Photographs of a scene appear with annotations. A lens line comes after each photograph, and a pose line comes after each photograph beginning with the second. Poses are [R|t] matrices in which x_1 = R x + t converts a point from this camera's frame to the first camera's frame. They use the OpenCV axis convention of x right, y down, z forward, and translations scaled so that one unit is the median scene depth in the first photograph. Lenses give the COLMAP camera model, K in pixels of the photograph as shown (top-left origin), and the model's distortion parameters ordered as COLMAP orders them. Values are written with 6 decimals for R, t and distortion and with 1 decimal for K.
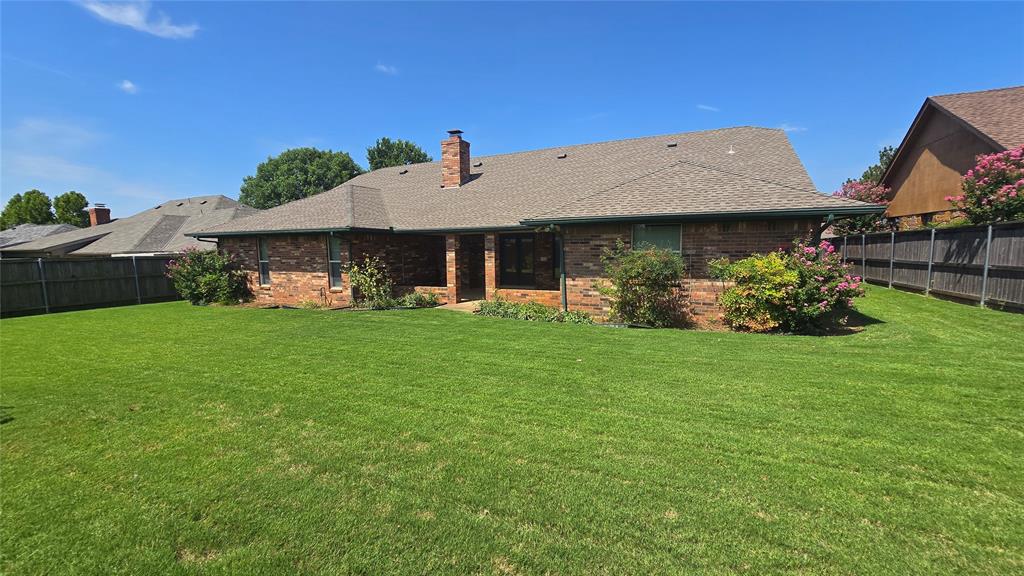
lens RADIAL K [[418.1, 0, 506.7], [0, 418.1, 294.4], [0, 0, 1]] dist [-0.004136, 0.000739]
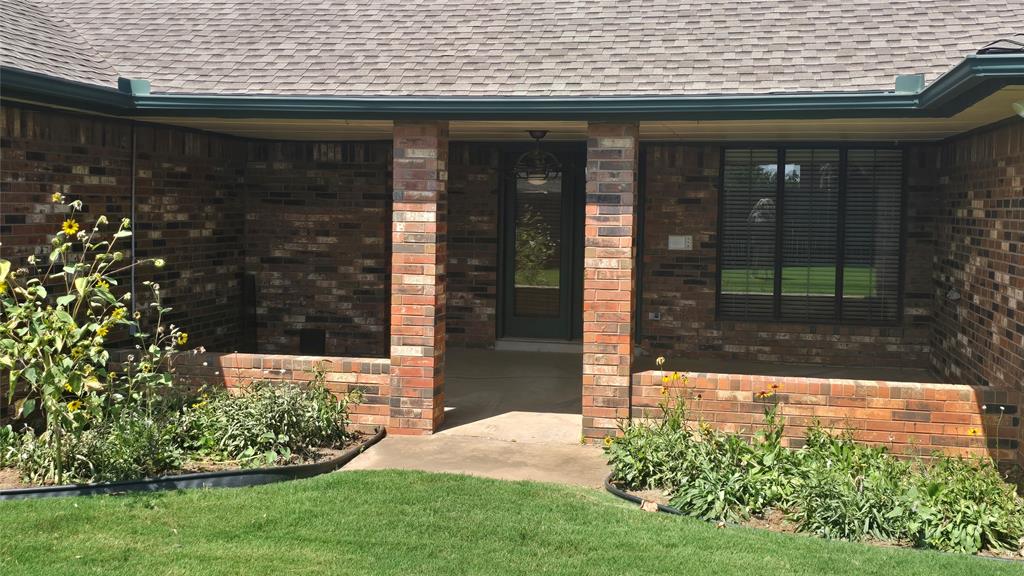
lens RADIAL K [[1183.5, 0, 511.8], [0, 1183.5, 283.6], [0, 0, 1]] dist [0.115954, 0.000000]
pose [[0.972280, 0.012811, 0.233469, -0.230744], [-0.002056, 0.998928, -0.046250, -0.028873], [-0.233811, 0.044488, 0.971264, 0.365408]]
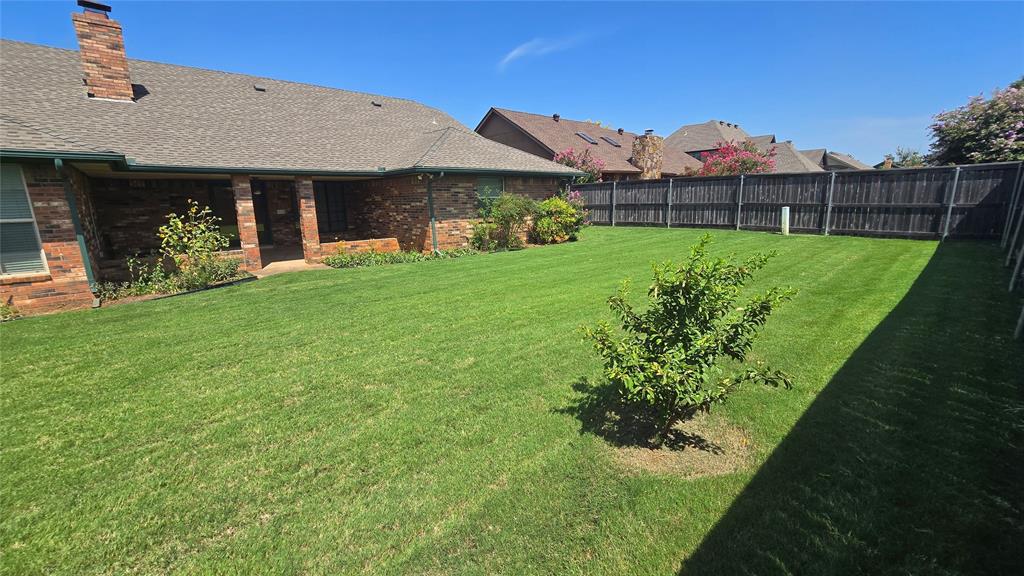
lens RADIAL K [[418.1, 0, 507.5], [0, 418.1, 291.4], [0, 0, 1]] dist [-0.004136, 0.000739]
pose [[0.415063, -0.191820, 0.889341, -0.625653], [0.114337, 0.980768, 0.158178, -0.007559], [-0.902580, 0.036030, 0.429012, 0.264755]]
